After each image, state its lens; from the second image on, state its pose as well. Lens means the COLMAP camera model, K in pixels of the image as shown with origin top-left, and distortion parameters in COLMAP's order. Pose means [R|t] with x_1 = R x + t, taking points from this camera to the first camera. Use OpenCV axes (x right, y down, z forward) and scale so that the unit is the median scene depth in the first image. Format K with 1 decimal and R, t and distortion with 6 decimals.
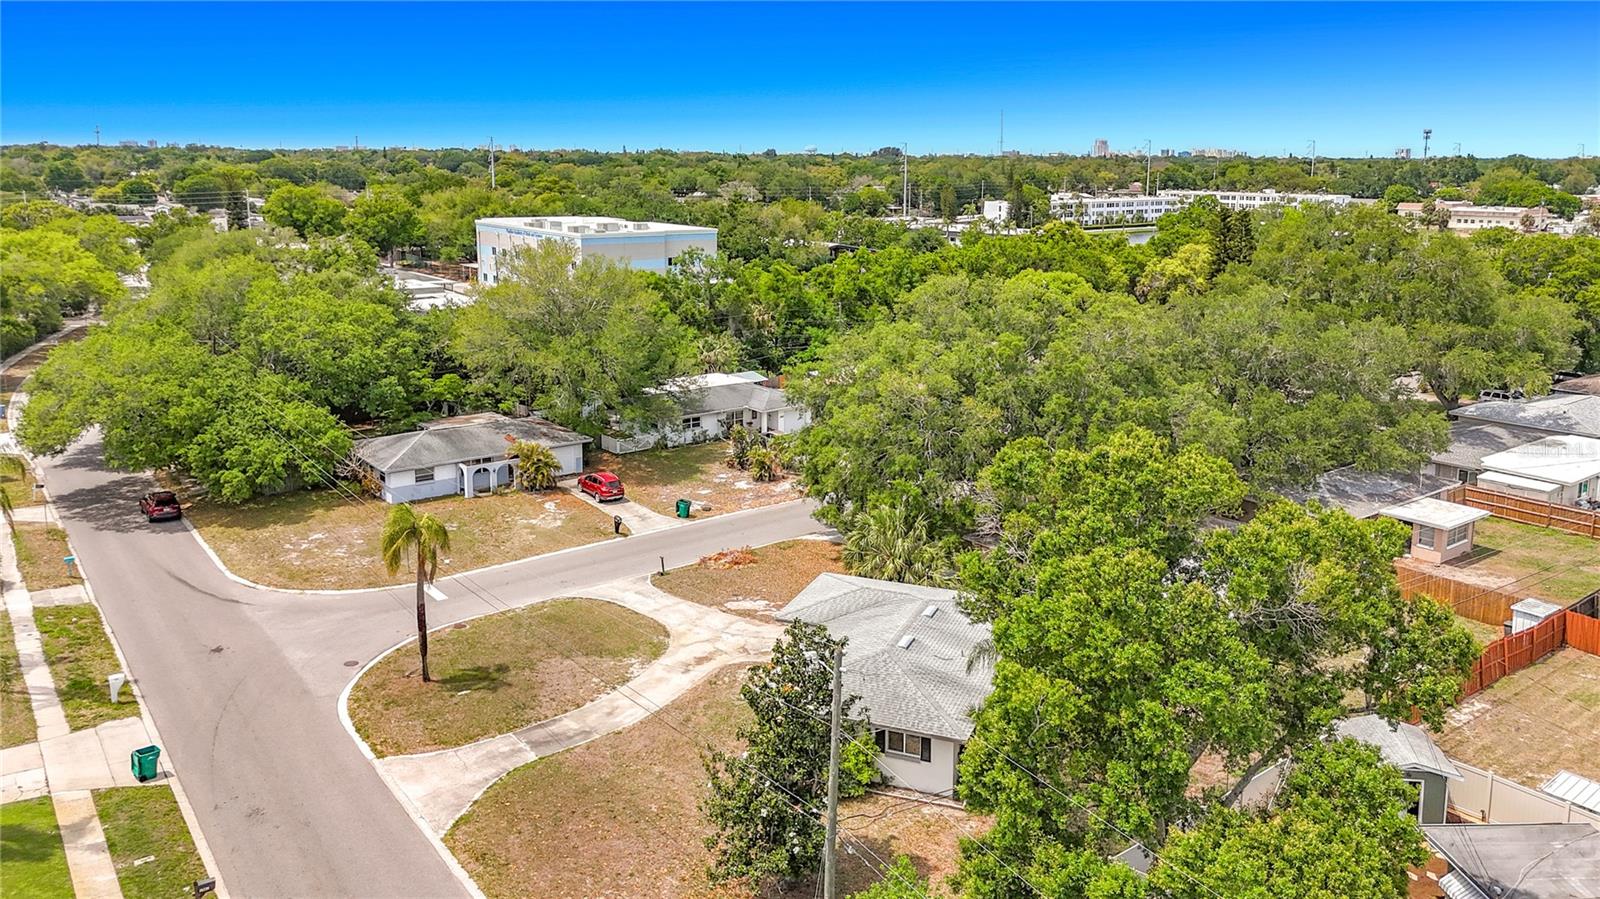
lens RADIAL K [[1205.4, 0, 801.4], [0, 1205.4, 364.3], [0, 0, 1]] dist [0.036502, -0.003166]
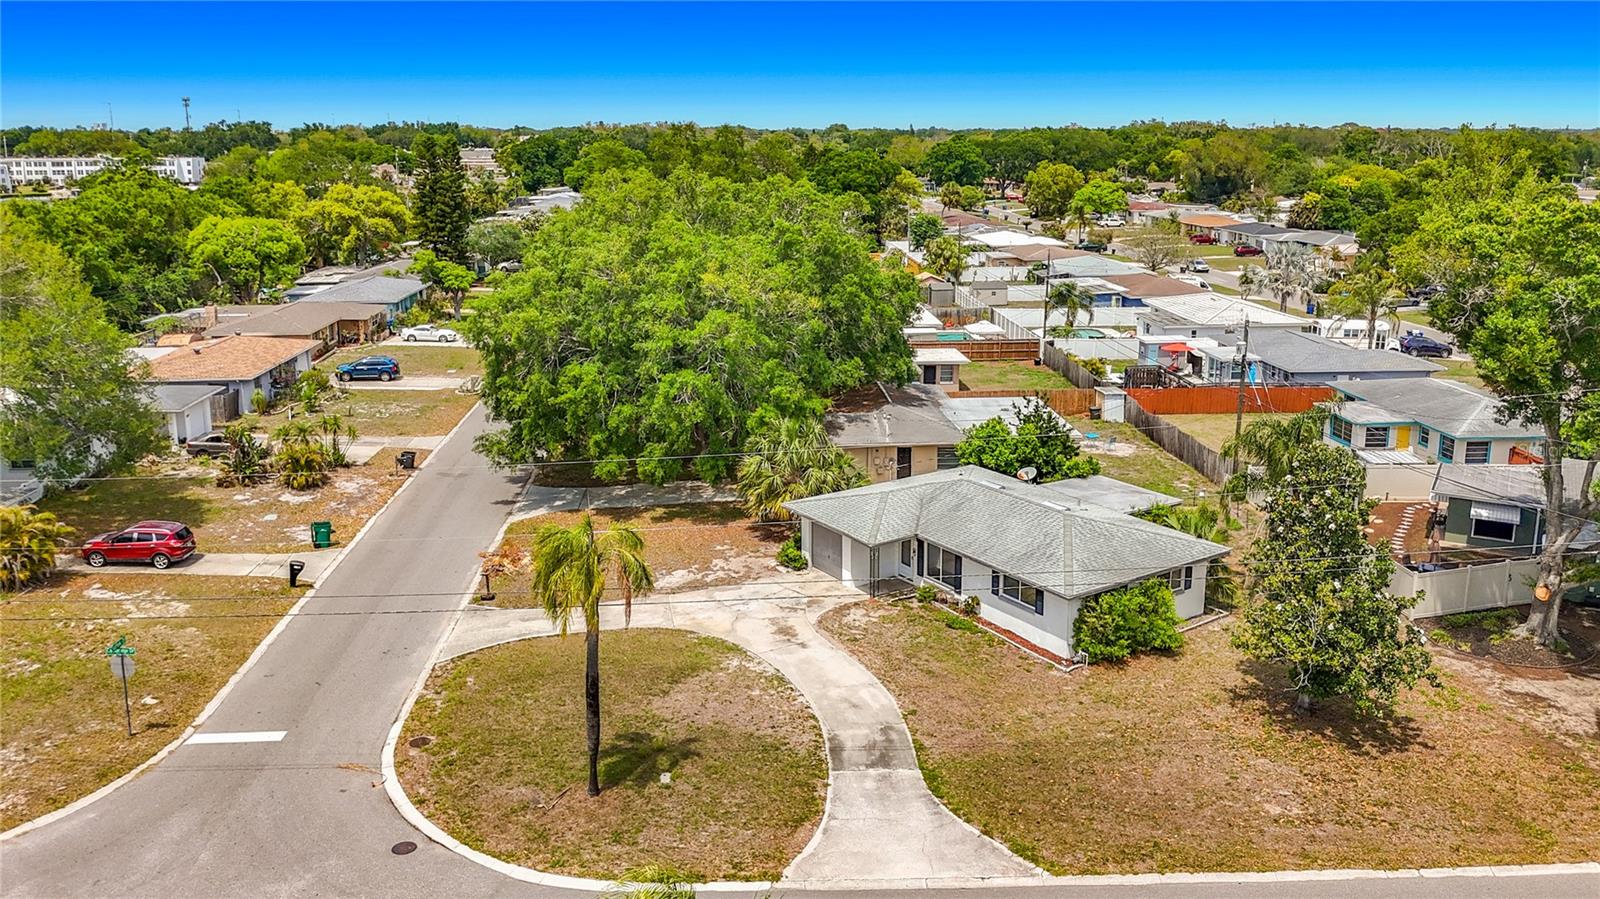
lens RADIAL K [[1216.9, 0, 800.0], [0, 1216.9, 449.5], [0, 0, 1]] dist [0.043525, -0.075579]
pose [[0.565196, -0.212399, 0.797145, -0.640154], [0.144748, 0.976829, 0.157646, 0.002552], [-0.812159, 0.026285, 0.582844, 0.484302]]
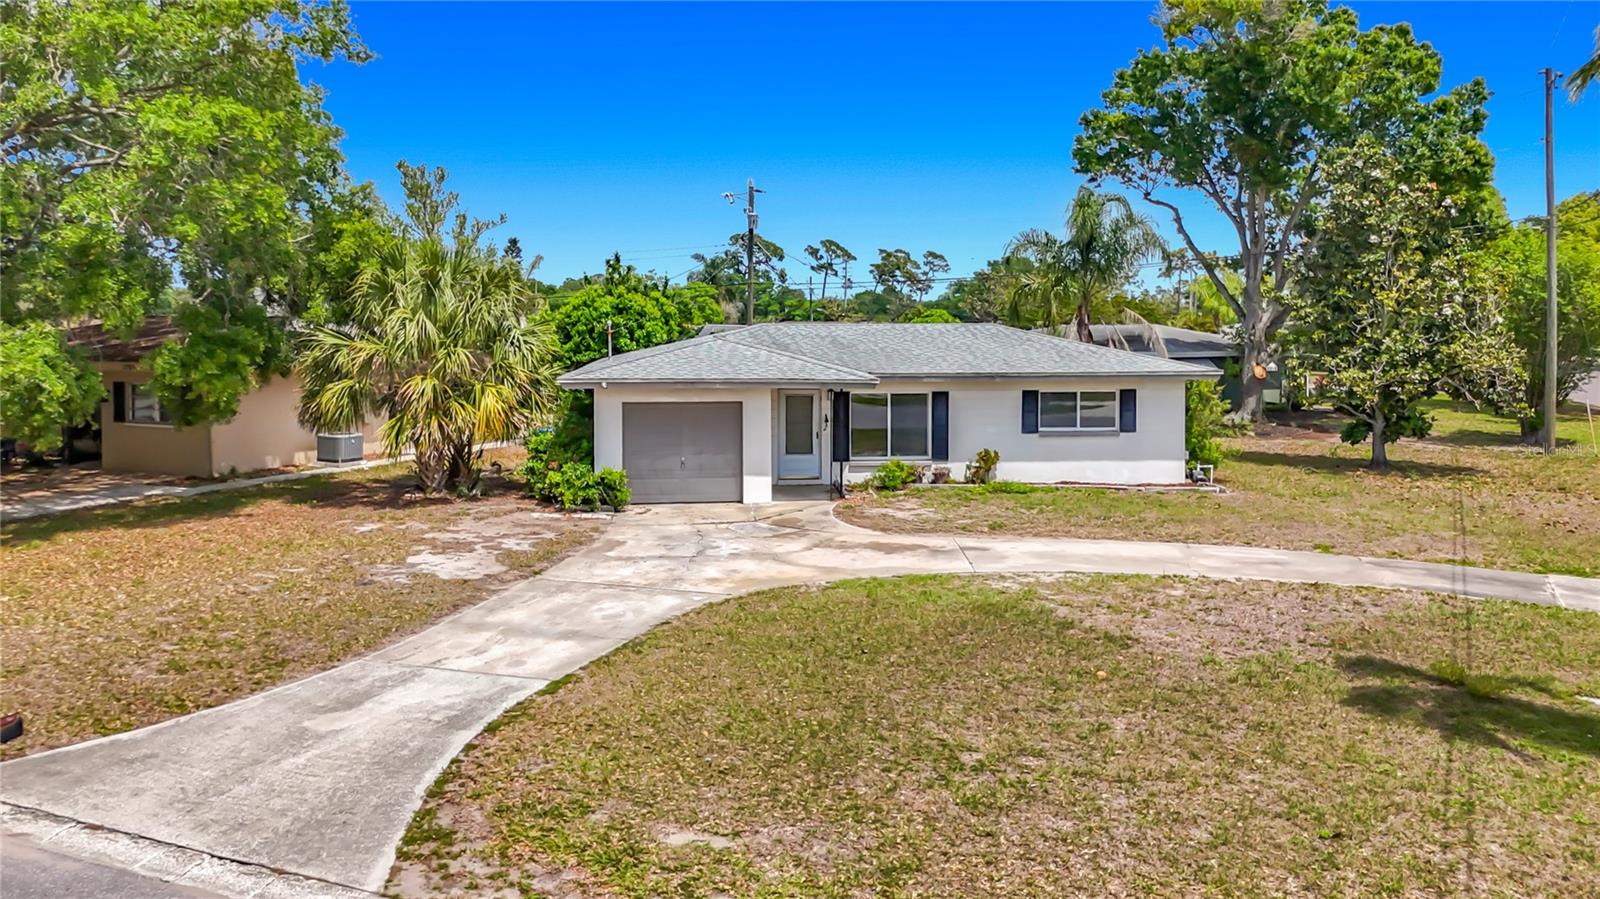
lens RADIAL K [[1228.0, 0, 811.2], [0, 1228.0, 390.3], [0, 0, 1]] dist [0.084852, -0.080376]
pose [[-0.443357, -0.052038, 0.894833, -0.372396], [0.150647, 0.979787, 0.131618, 0.134453], [-0.883595, 0.193157, -0.426556, 1.085984]]
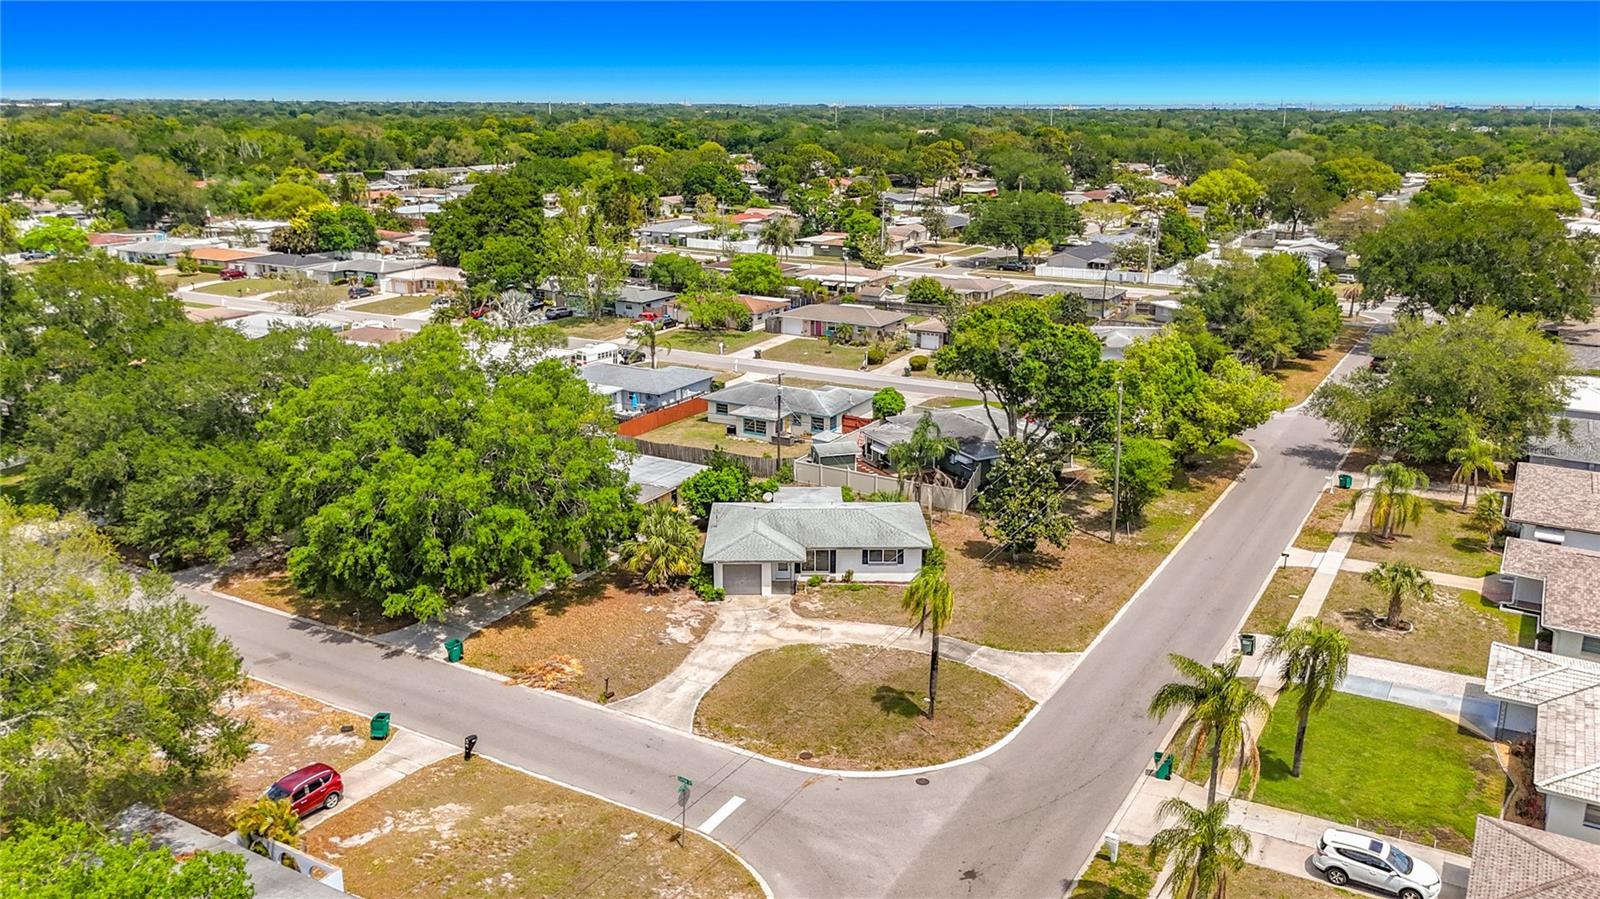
lens RADIAL K [[1197.7, 0, 800.0], [0, 1197.7, 449.5], [0, 0, 1]] dist [0.094957, -0.133033]
pose [[-0.377253, -0.261642, 0.888383, -1.061974], [0.160101, 0.926394, 0.340824, -0.329041], [-0.912167, 0.270808, -0.307596, 1.239515]]
